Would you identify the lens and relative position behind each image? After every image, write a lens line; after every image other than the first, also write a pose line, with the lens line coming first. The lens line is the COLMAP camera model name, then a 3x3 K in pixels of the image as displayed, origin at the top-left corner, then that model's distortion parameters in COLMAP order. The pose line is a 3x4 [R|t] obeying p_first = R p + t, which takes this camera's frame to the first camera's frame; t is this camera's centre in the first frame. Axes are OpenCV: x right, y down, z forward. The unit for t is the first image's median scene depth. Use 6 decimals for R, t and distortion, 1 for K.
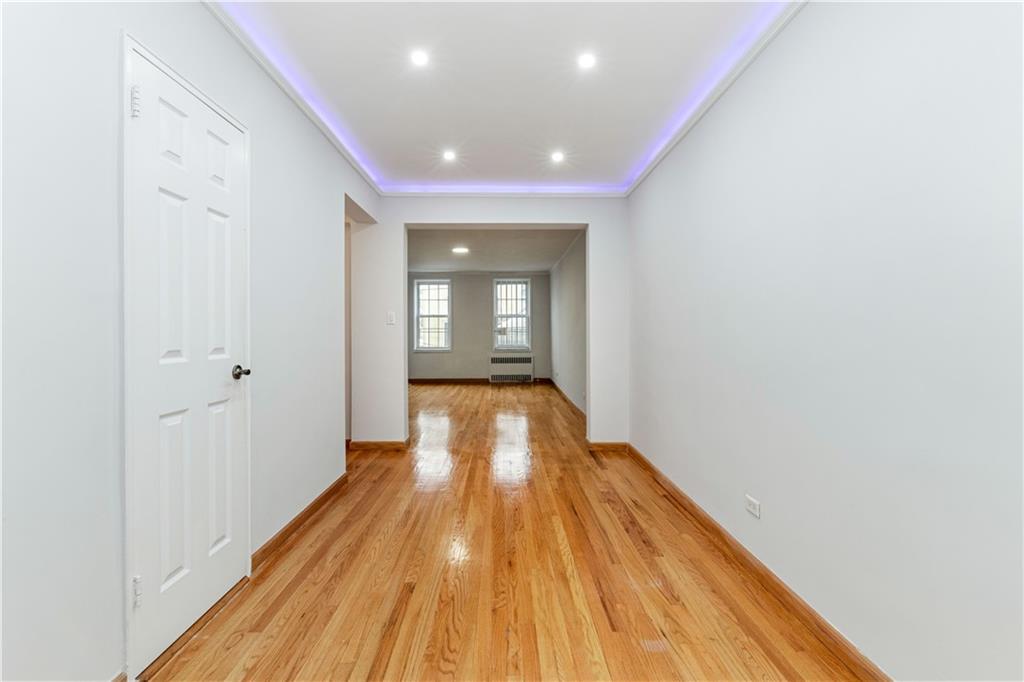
lens RADIAL K [[442.3, 0, 511.7], [0, 442.3, 332.4], [0, 0, 1]] dist [0.003143, -0.000989]
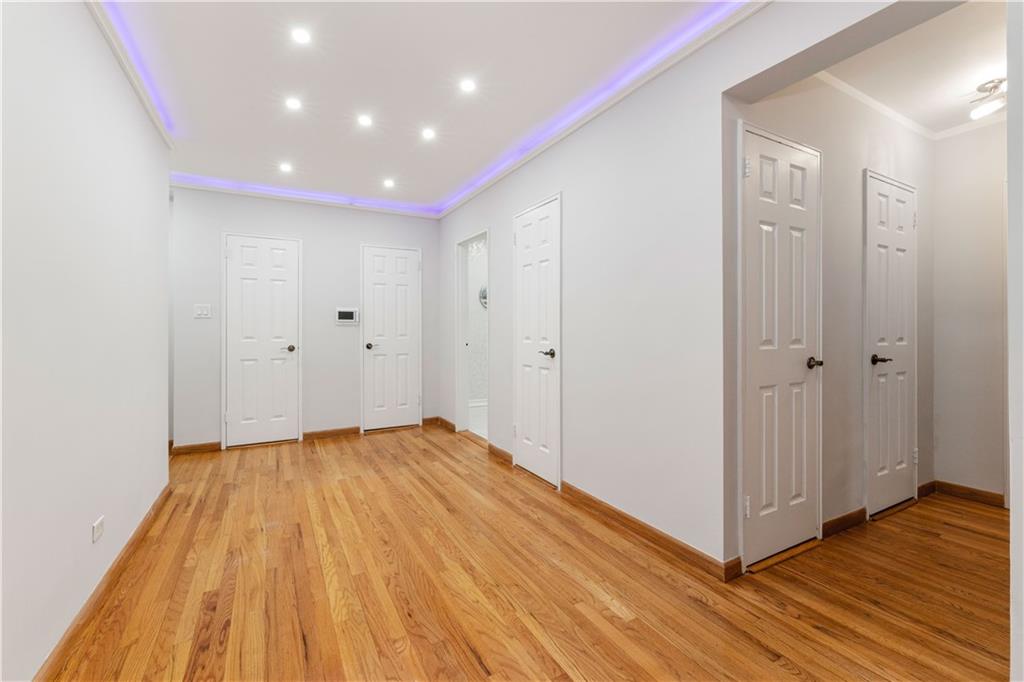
lens RADIAL K [[442.3, 0, 518.4], [0, 442.3, 334.4], [0, 0, 1]] dist [0.003143, -0.000989]
pose [[-0.881781, 0.011052, -0.471529, 0.210797], [0.004702, 0.999882, 0.014644, 0.000072], [0.471635, 0.010696, -0.881729, 2.070801]]
